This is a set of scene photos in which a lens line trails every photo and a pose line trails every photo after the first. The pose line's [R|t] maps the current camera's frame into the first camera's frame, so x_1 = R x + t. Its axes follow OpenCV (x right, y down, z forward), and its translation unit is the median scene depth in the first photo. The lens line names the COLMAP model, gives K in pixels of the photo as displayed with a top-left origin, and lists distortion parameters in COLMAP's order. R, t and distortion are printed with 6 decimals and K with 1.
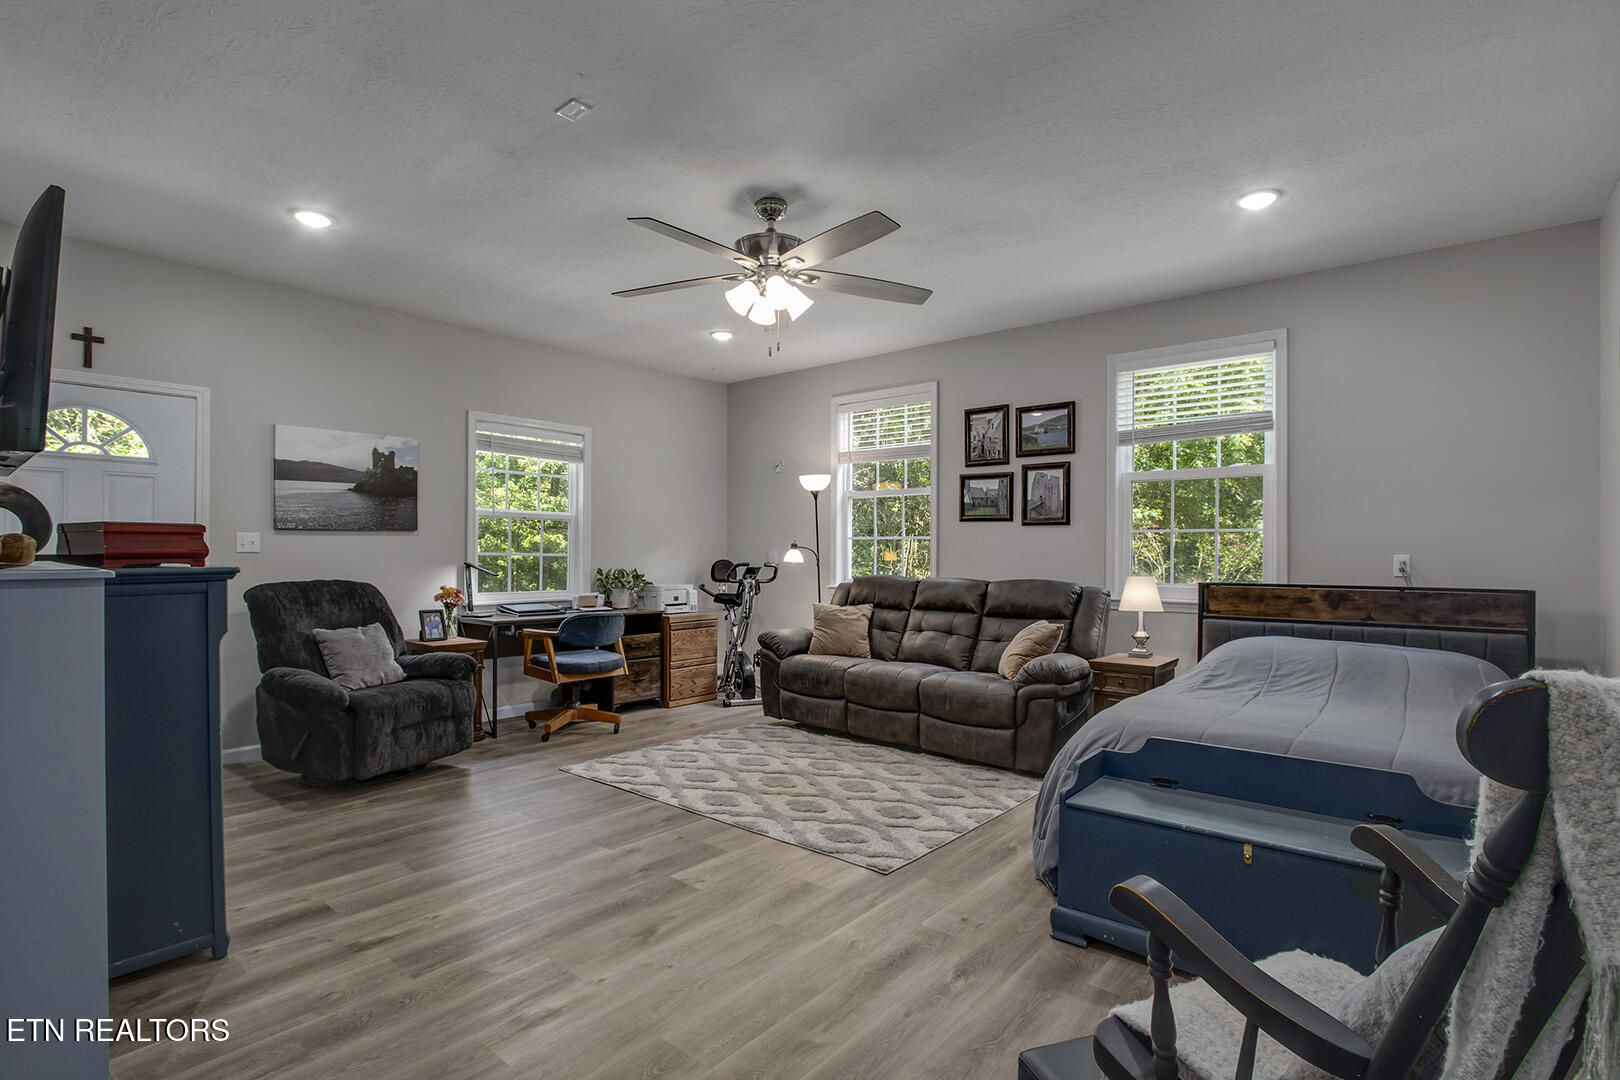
lens RADIAL K [[761.0, 0, 803.4], [0, 761.0, 548.9], [0, 0, 1]] dist [-0.011756, 0.001124]
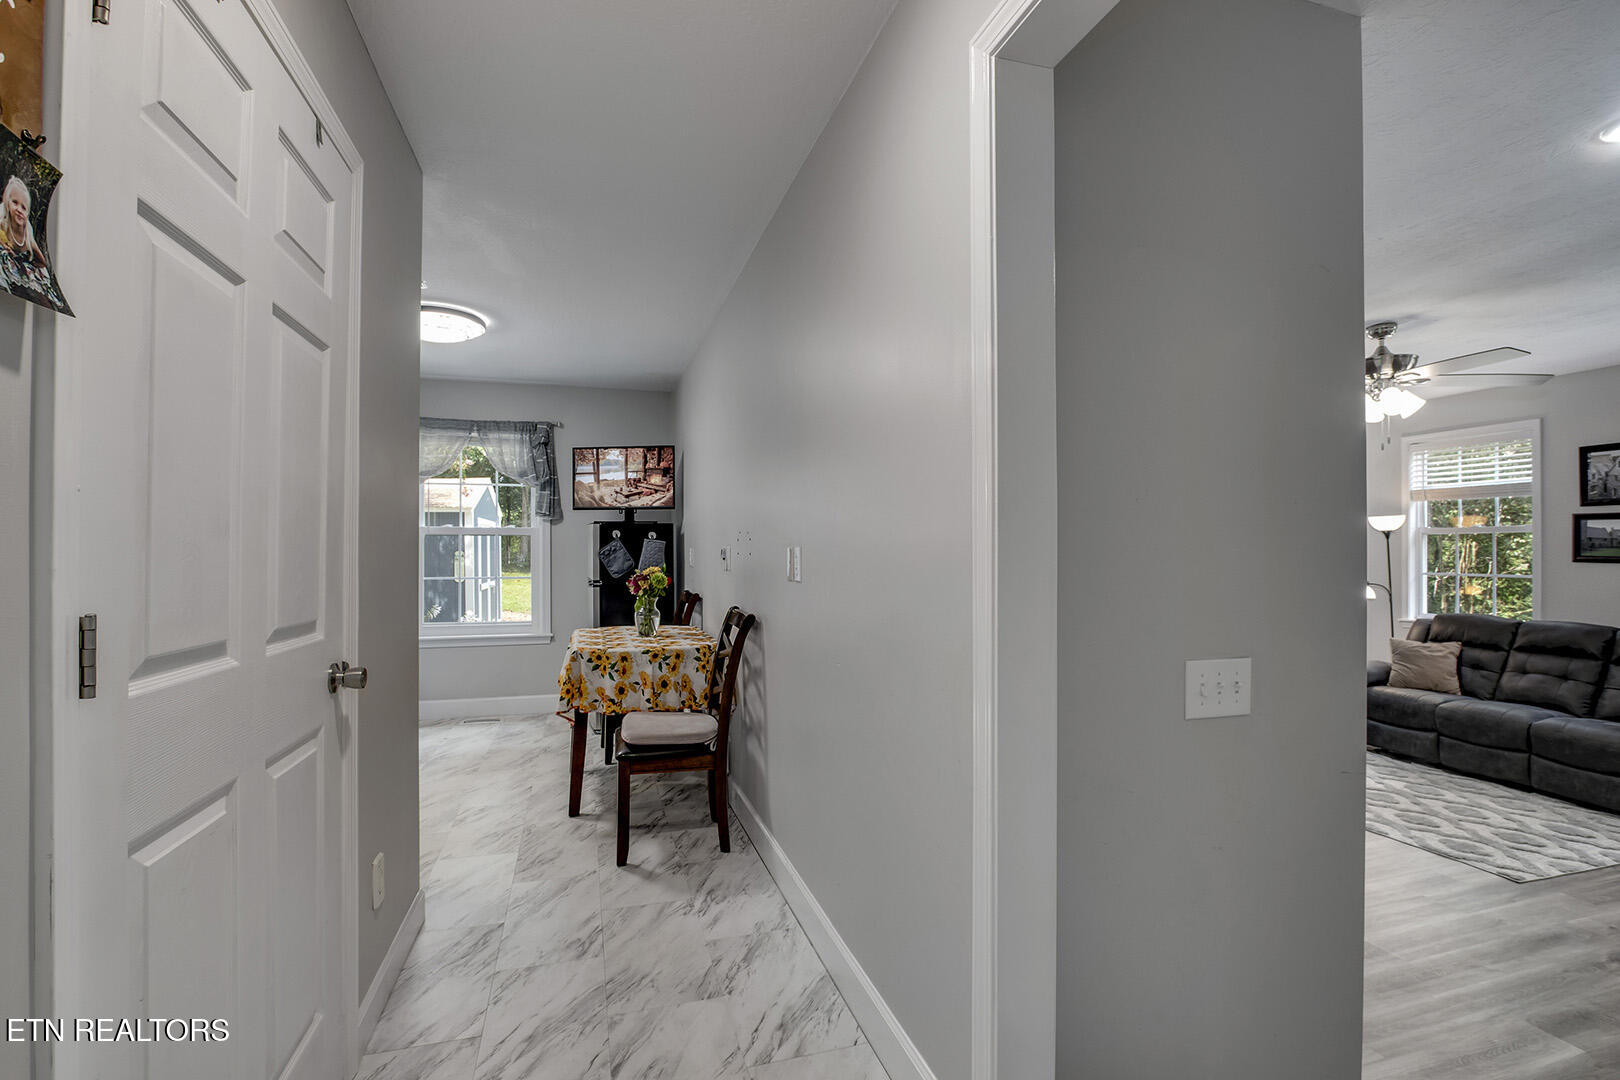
lens RADIAL K [[761.0, 0, 822.4], [0, 761.0, 545.0], [0, 0, 1]] dist [-0.011756, 0.001124]
pose [[0.852095, -0.008566, -0.523317, -0.123985], [0.009102, 0.999957, -0.001548, -0.074174], [0.523308, -0.003445, 0.852137, -0.368264]]
